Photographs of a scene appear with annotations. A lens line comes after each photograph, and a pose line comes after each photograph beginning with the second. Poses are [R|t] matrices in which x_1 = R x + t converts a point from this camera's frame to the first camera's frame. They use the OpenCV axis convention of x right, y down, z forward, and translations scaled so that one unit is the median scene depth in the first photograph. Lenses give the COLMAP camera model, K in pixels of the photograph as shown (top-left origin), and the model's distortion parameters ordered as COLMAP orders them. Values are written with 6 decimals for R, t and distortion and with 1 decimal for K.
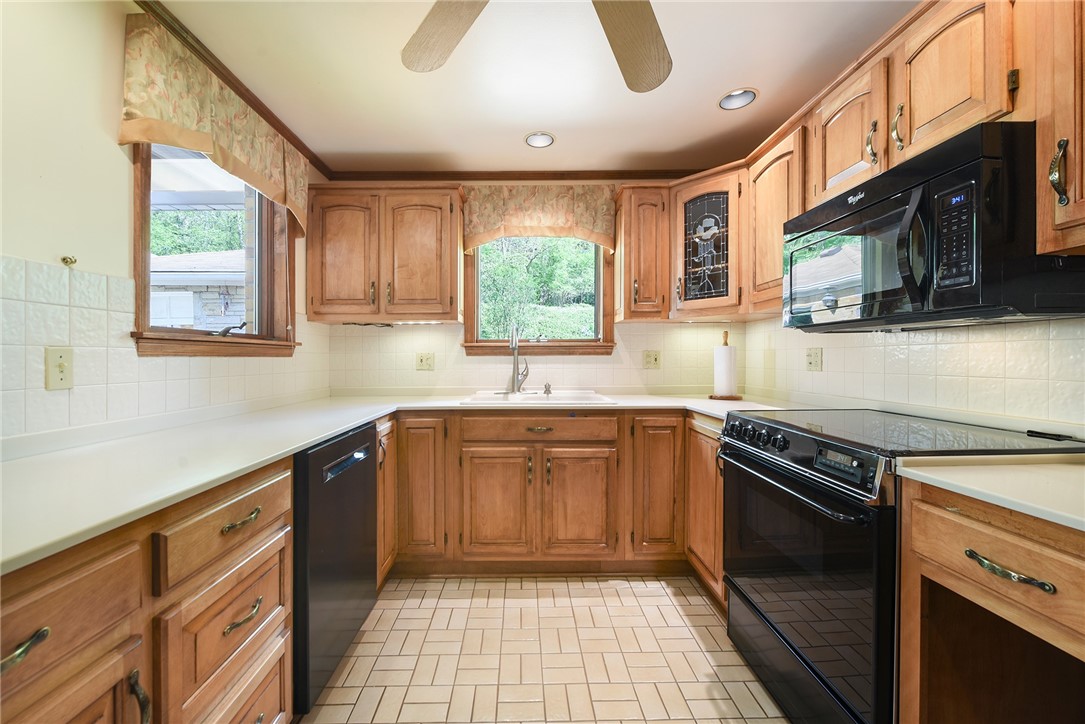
lens RADIAL K [[438.9, 0, 535.2], [0, 438.9, 364.5], [0, 0, 1]] dist [-0.000802, -0.001473]
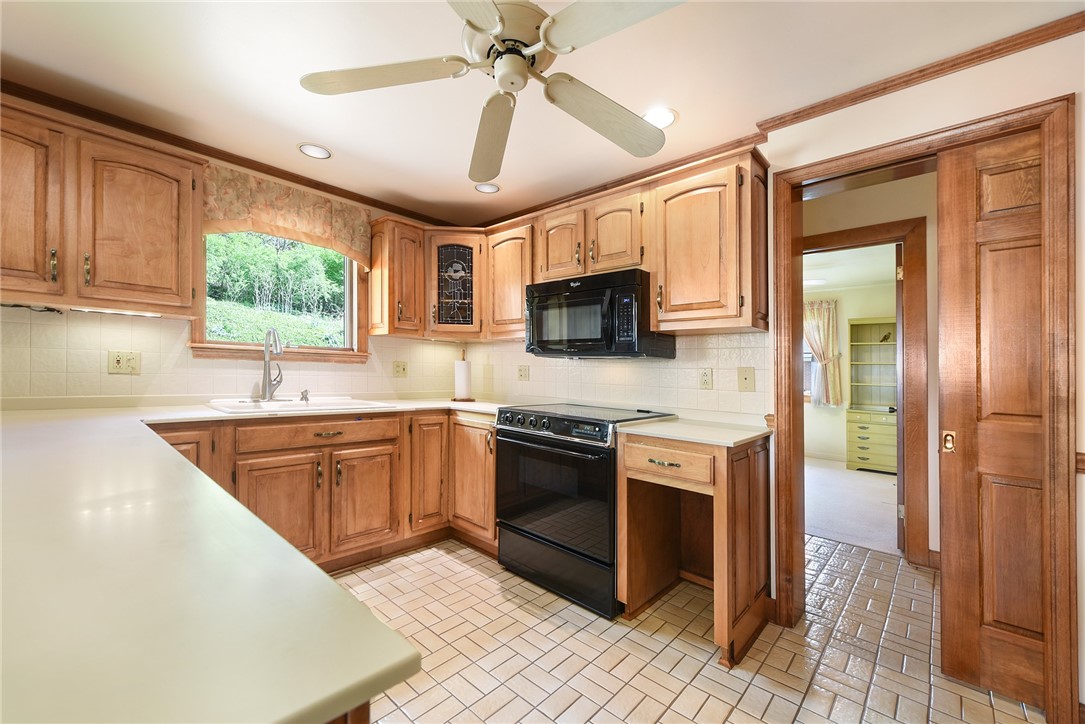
lens RADIAL K [[438.9, 0, 517.4], [0, 438.9, 357.8], [0, 0, 1]] dist [-0.000802, -0.001473]
pose [[0.702209, 0.047281, 0.710399, -0.435806], [-0.023416, 0.998786, -0.043329, 0.002037], [-0.711586, 0.013791, 0.702464, -0.053400]]
